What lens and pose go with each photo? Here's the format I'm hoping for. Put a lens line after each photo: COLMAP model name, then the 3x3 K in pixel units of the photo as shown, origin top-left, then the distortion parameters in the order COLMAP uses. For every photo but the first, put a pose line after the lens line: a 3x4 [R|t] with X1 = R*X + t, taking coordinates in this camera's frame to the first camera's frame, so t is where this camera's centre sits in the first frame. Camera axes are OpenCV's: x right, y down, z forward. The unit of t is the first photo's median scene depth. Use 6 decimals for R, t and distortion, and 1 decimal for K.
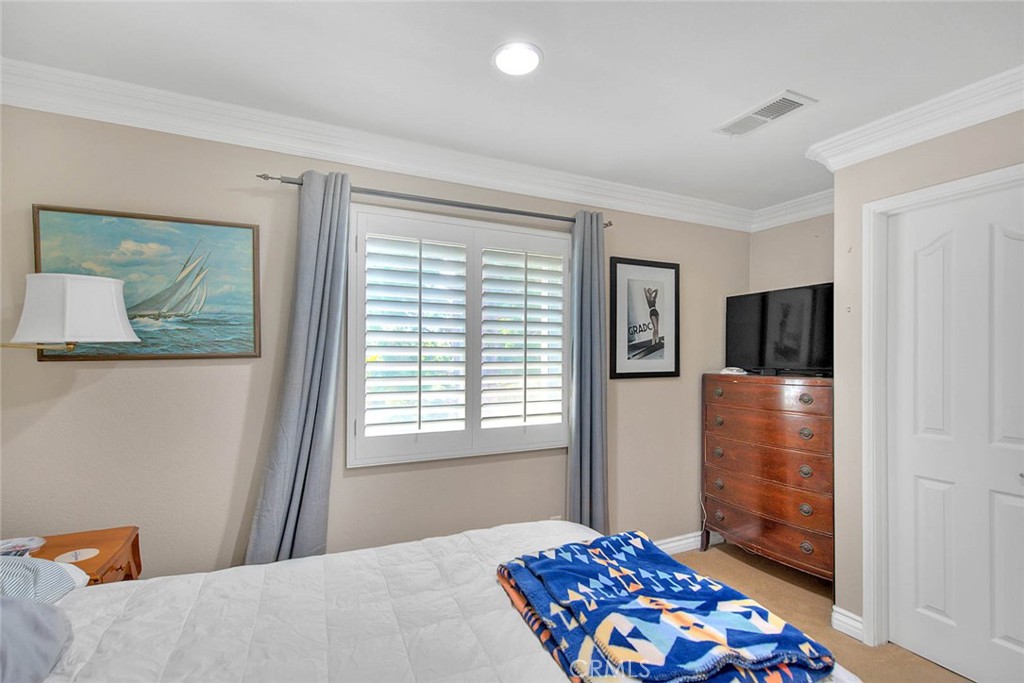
lens RADIAL K [[459.3, 0, 508.6], [0, 459.3, 342.1], [0, 0, 1]] dist [-0.002076, -0.000881]
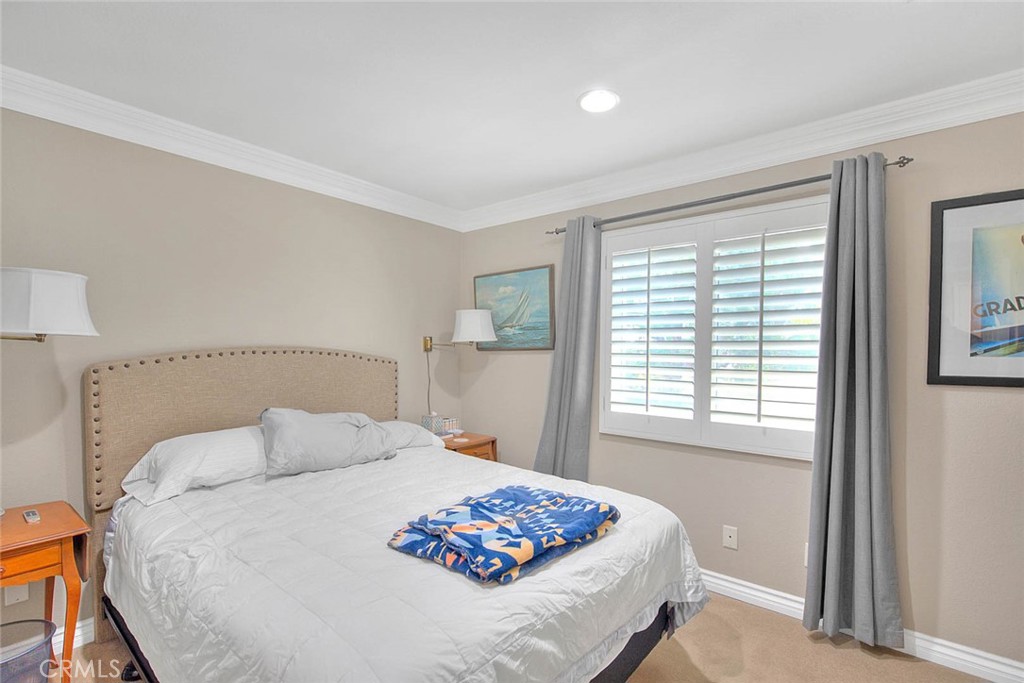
lens RADIAL K [[459.3, 0, 505.4], [0, 459.3, 348.9], [0, 0, 1]] dist [-0.002076, -0.000881]
pose [[0.416687, 0.002407, -0.909047, 0.713070], [0.022814, 0.999654, 0.013105, 0.006028], [0.908764, -0.026200, 0.416488, 0.185324]]
